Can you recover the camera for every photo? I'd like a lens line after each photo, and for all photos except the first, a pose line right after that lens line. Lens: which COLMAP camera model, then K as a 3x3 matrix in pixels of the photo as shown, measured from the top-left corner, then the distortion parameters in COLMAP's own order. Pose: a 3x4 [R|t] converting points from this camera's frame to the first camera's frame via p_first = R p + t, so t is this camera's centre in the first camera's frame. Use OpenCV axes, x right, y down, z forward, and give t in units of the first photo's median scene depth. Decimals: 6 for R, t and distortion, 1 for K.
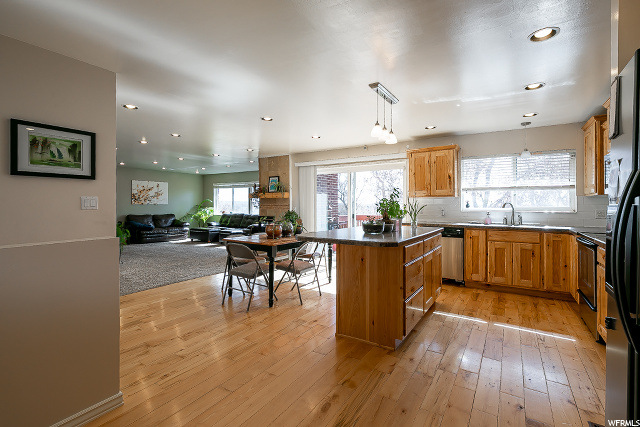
lens RADIAL K [[294.3, 0, 328.6], [0, 294.3, 205.8], [0, 0, 1]] dist [-0.002951, 0.002676]
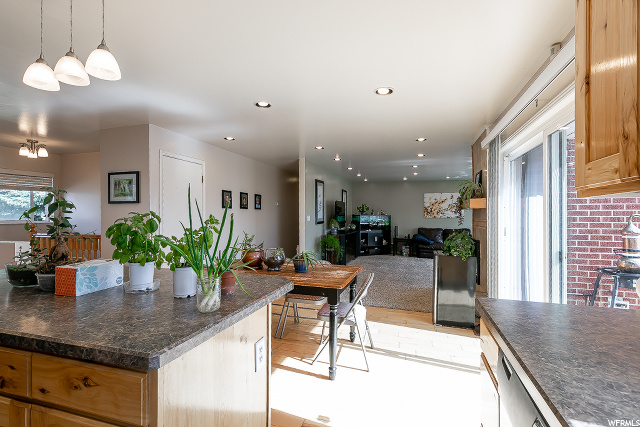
lens RADIAL K [[294.3, 0, 321.4], [0, 294.3, 213.4], [0, 0, 1]] dist [-0.002951, 0.002676]
pose [[0.239854, -0.002551, -0.970806, 0.280442], [-0.008408, 0.999954, -0.004705, -0.013944], [0.970772, 0.009291, 0.239822, 0.523162]]
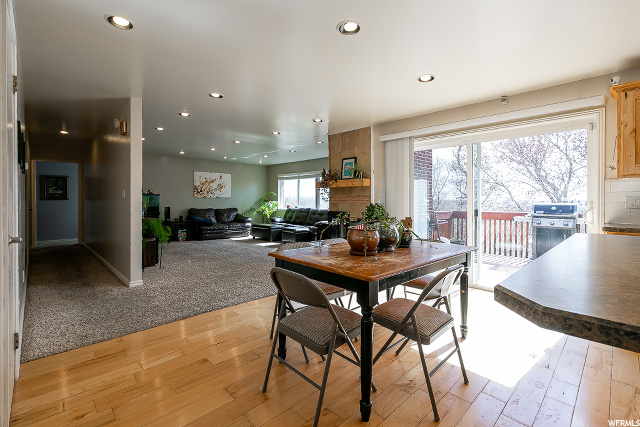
lens RADIAL K [[294.3, 0, 316.4], [0, 294.3, 199.8], [0, 0, 1]] dist [-0.002951, 0.002676]
pose [[0.965536, -0.000068, -0.260268, -0.069748], [-0.001577, 0.999980, -0.006111, 0.009856], [0.260263, 0.006311, 0.965517, 0.255964]]
